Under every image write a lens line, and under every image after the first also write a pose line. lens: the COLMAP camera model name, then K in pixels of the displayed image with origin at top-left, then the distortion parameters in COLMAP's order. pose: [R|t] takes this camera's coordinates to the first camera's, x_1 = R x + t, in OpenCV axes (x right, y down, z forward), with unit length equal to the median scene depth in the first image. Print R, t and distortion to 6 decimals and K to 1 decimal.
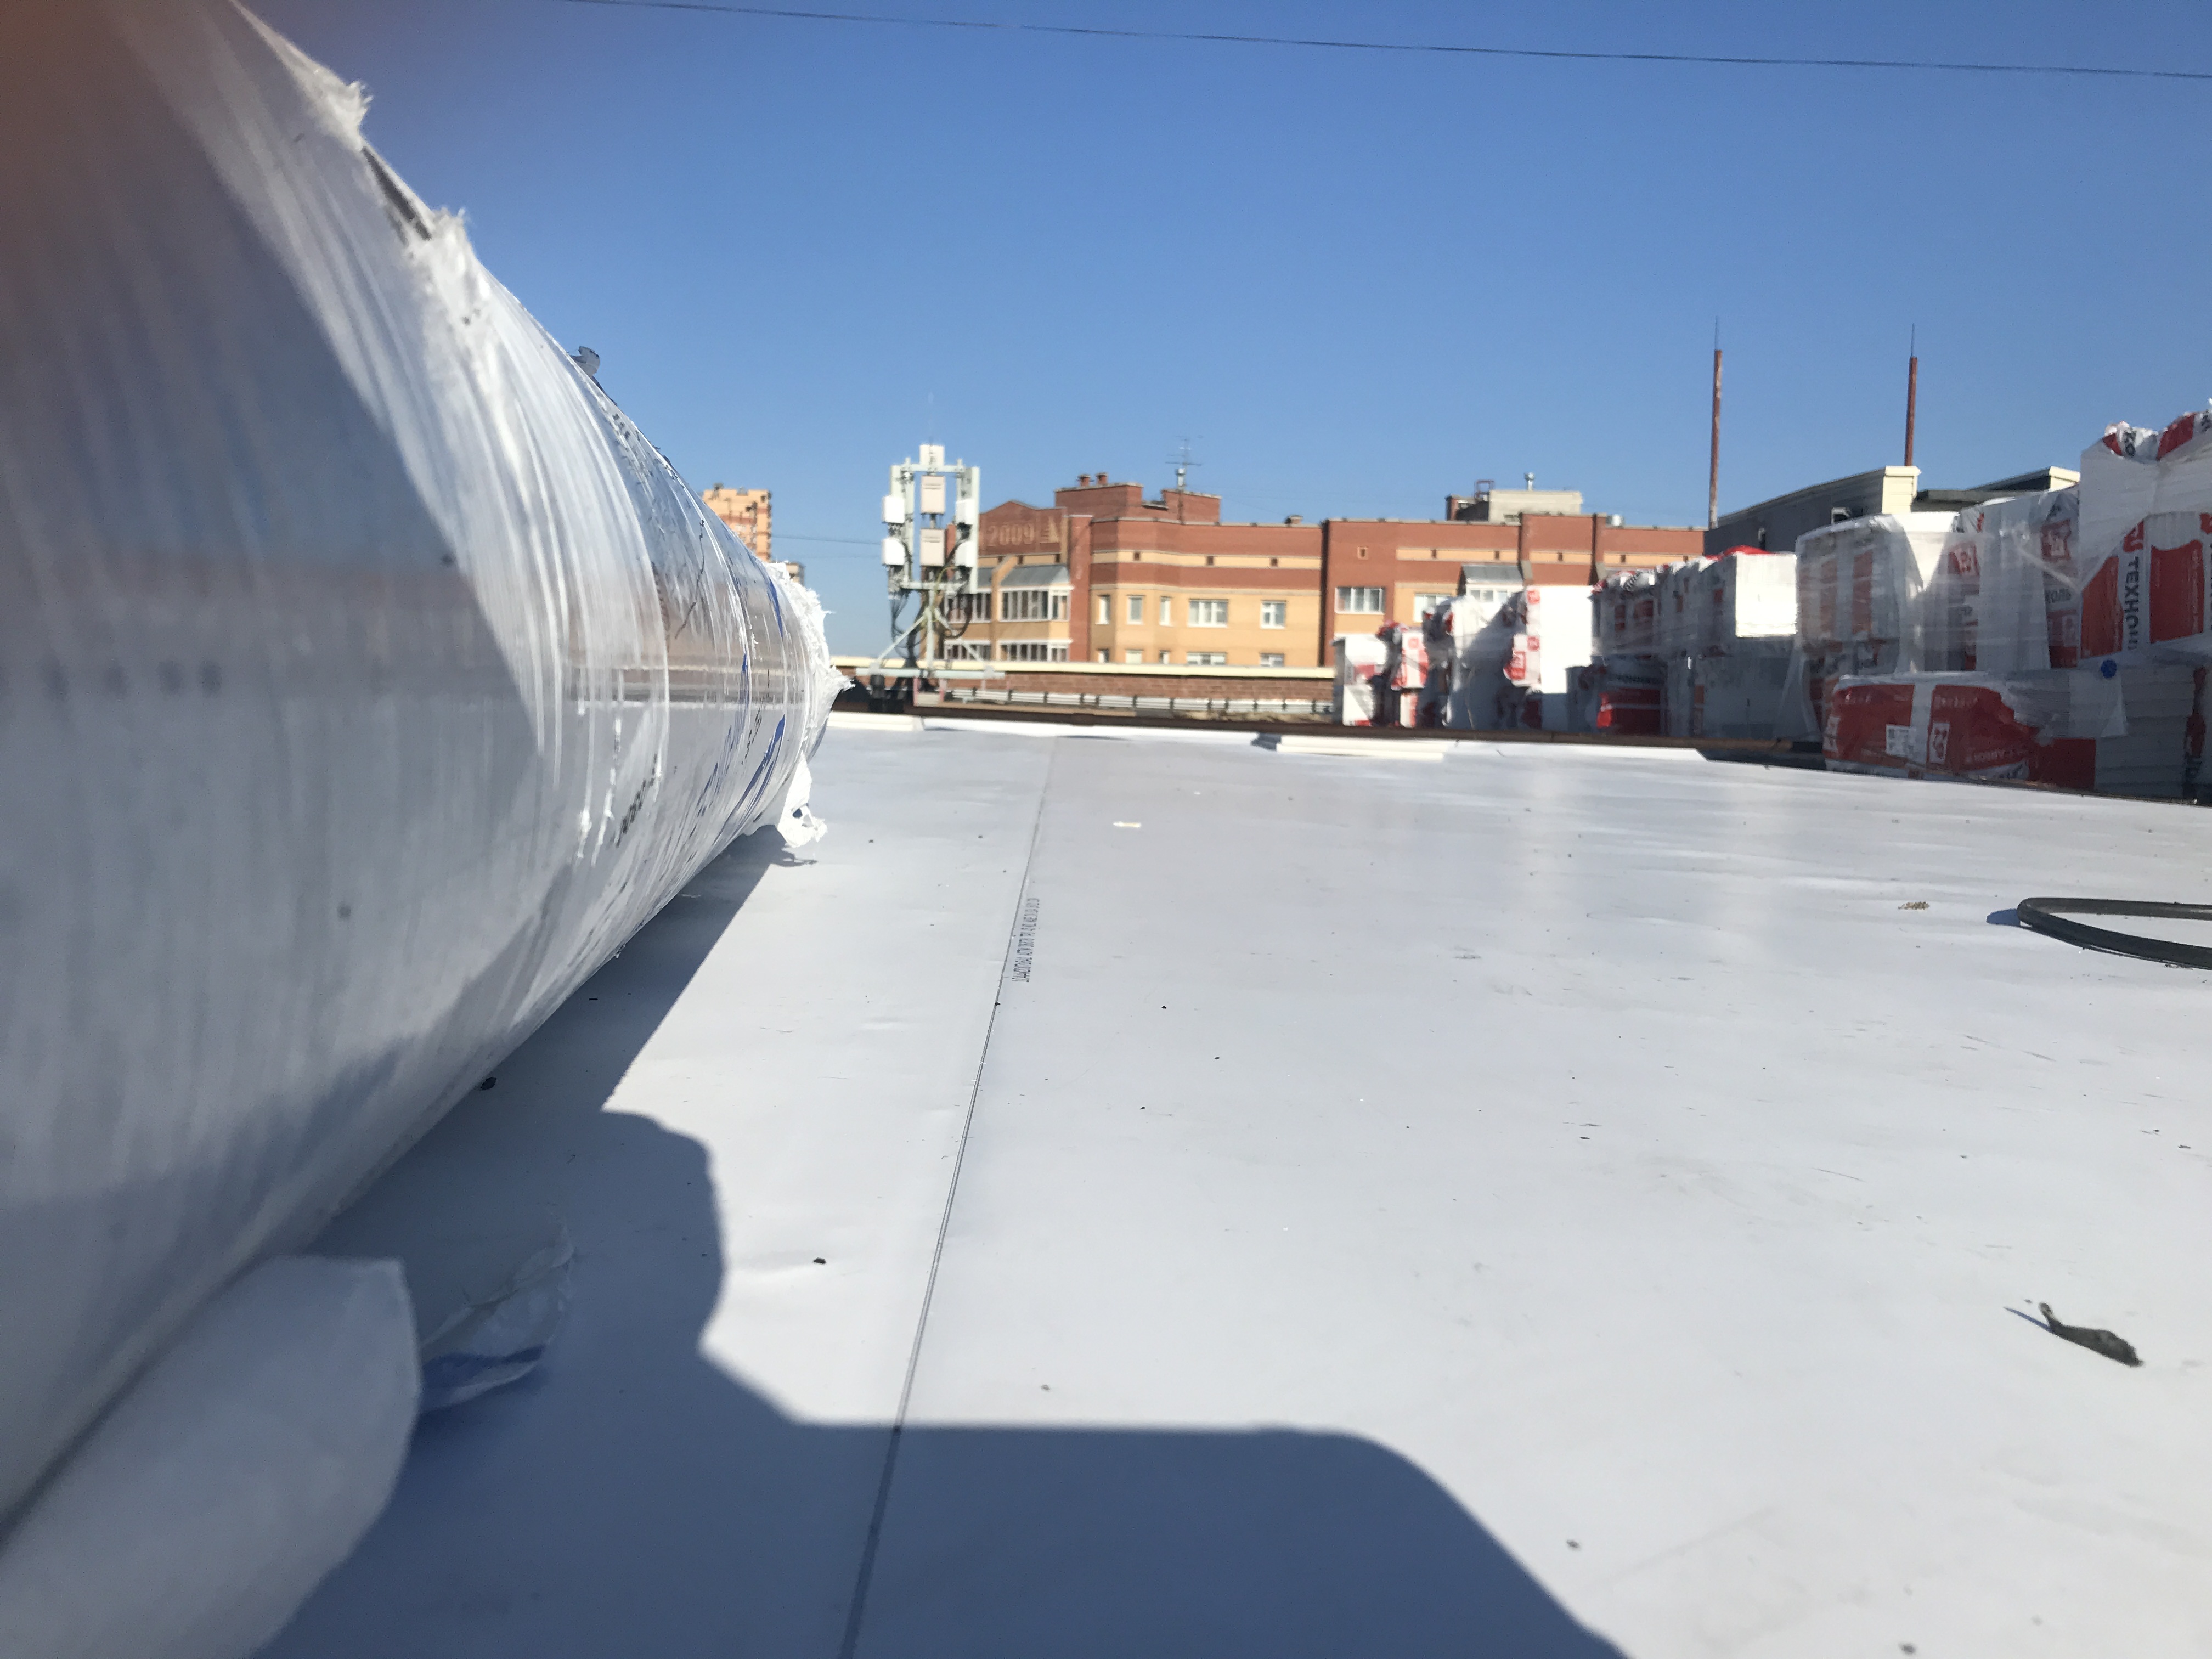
lens RADIAL K [[1805.0, 0, 1075.2], [0, 1805.0, 866.6], [0, 0, 1]] dist [0.024791, -0.002465]
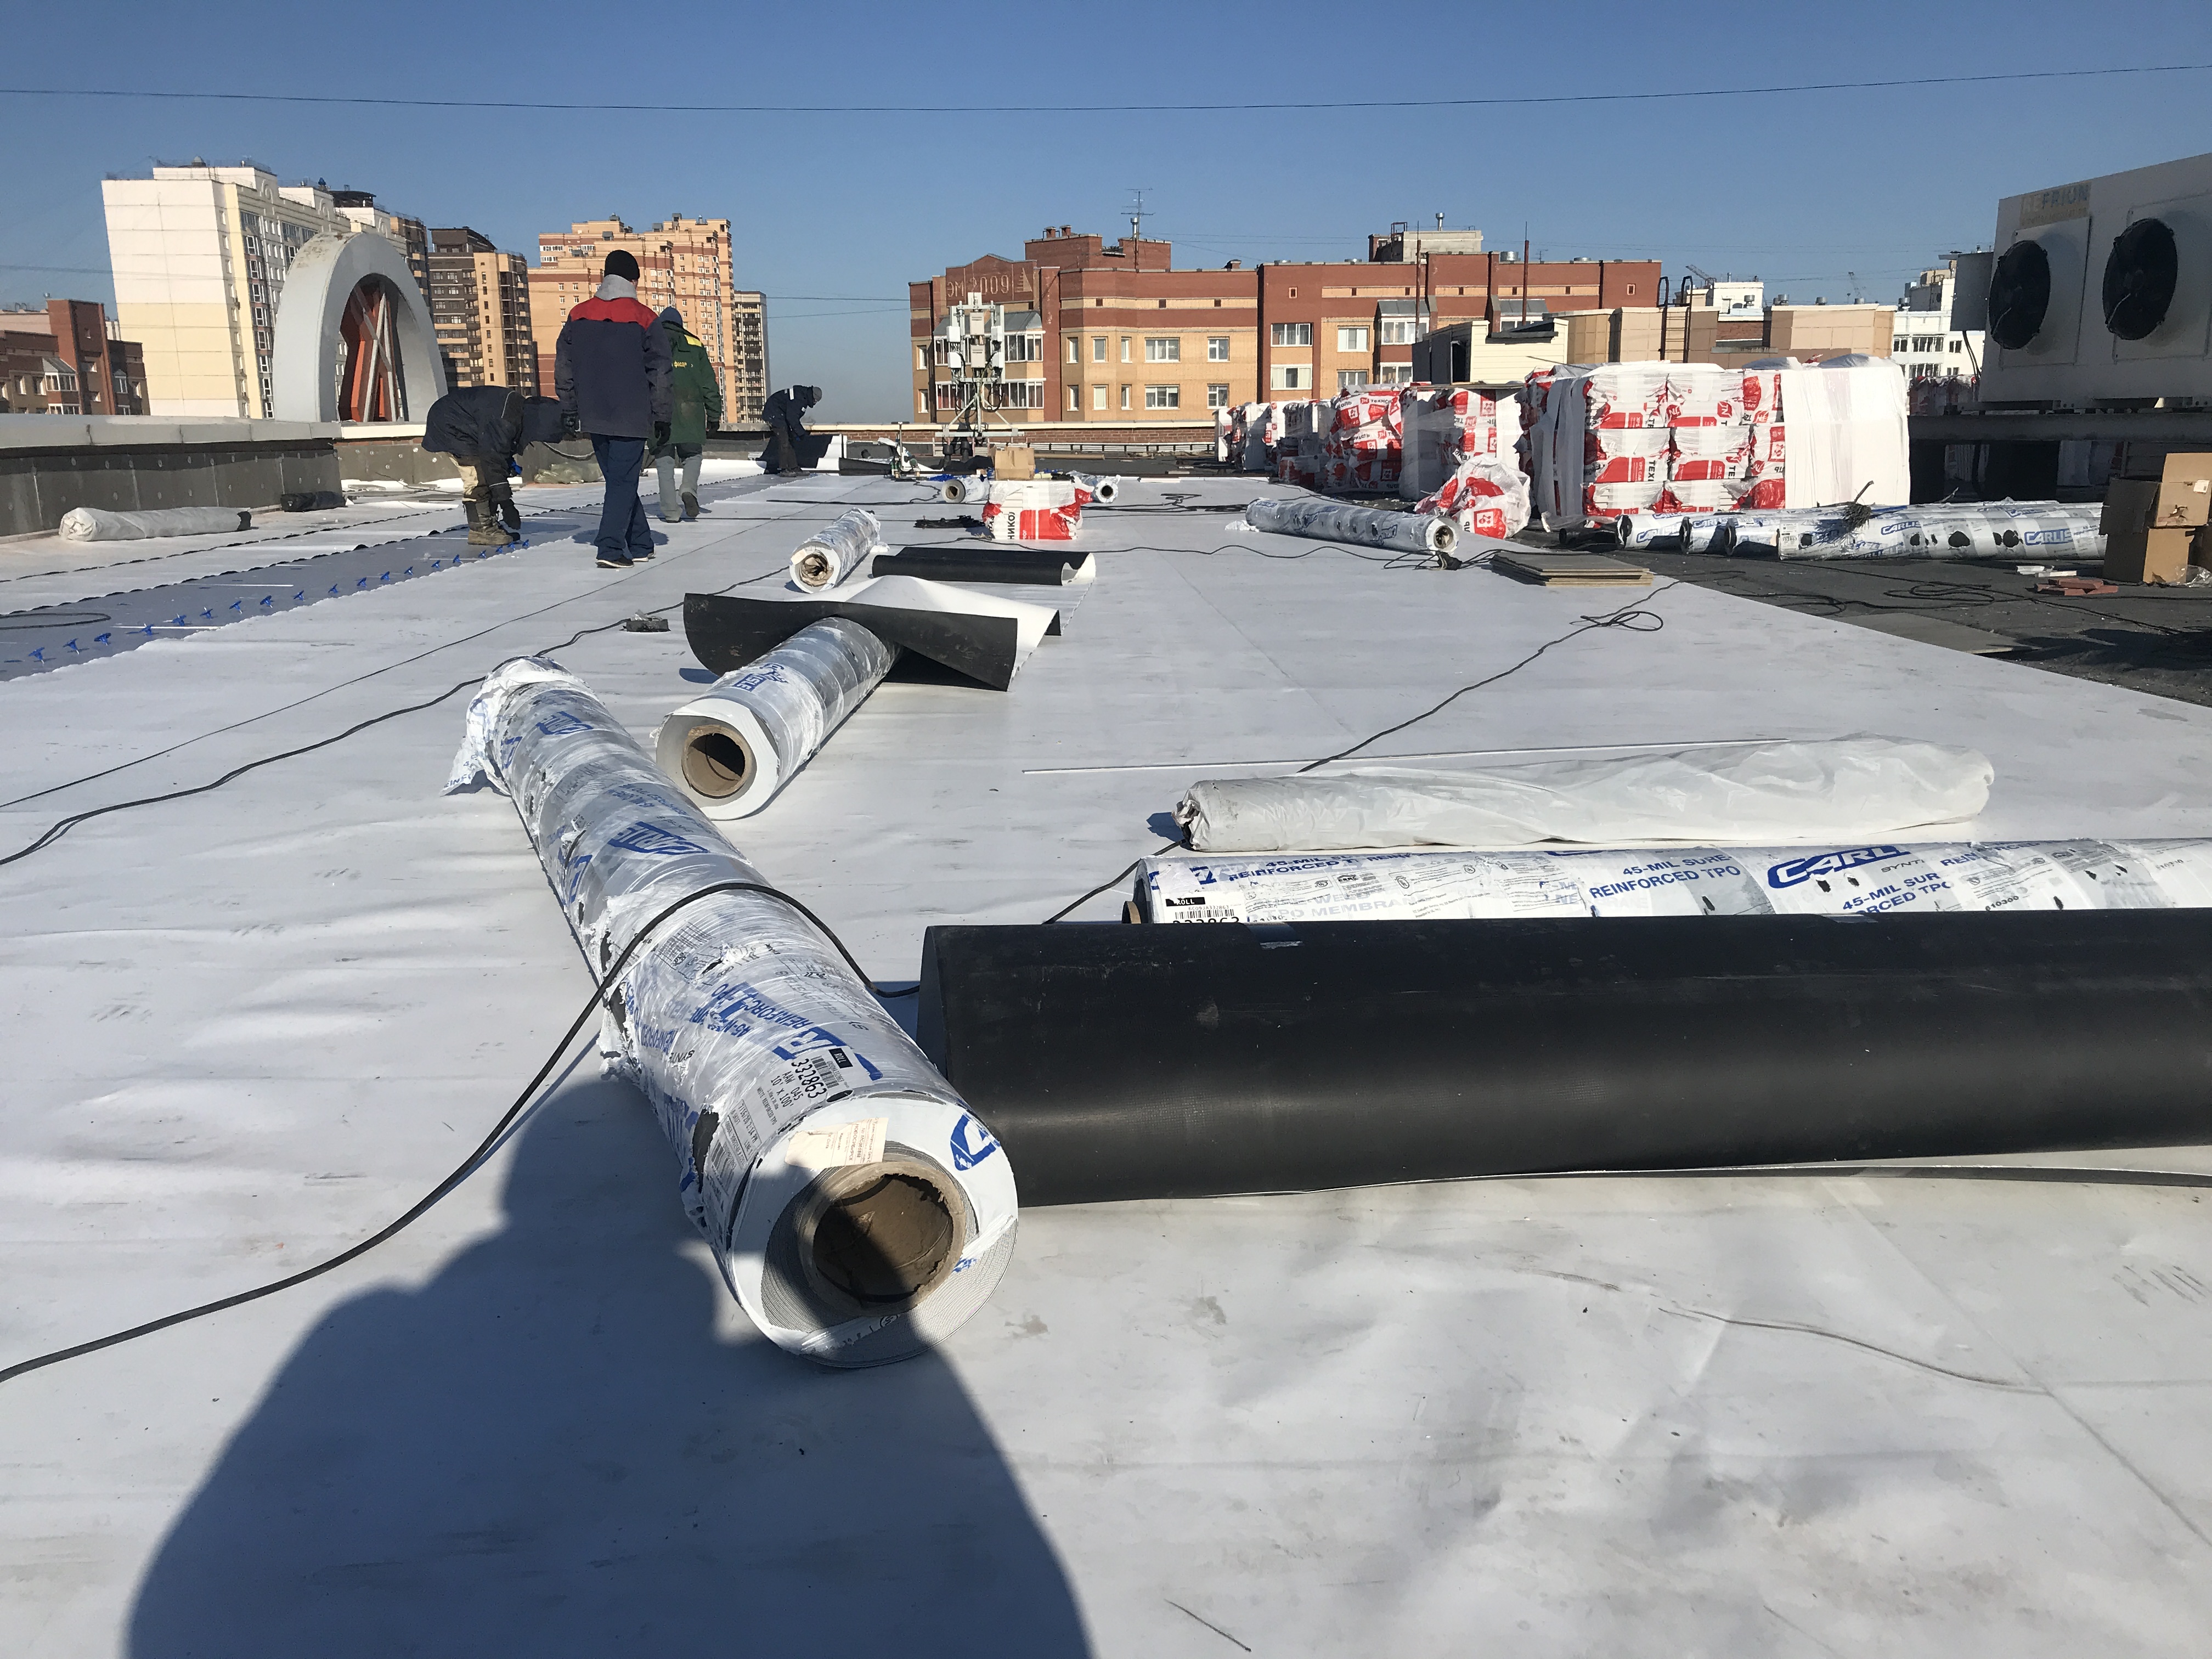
lens RADIAL K [[1805.0, 0, 1095.6], [0, 1805.0, 818.0], [0, 0, 1]] dist [0.024791, -0.002465]
pose [[0.998963, -0.039894, 0.021947, -0.006887], [0.036838, 0.991422, 0.125401, 0.010676], [-0.026762, -0.124463, 0.991863, -0.193097]]
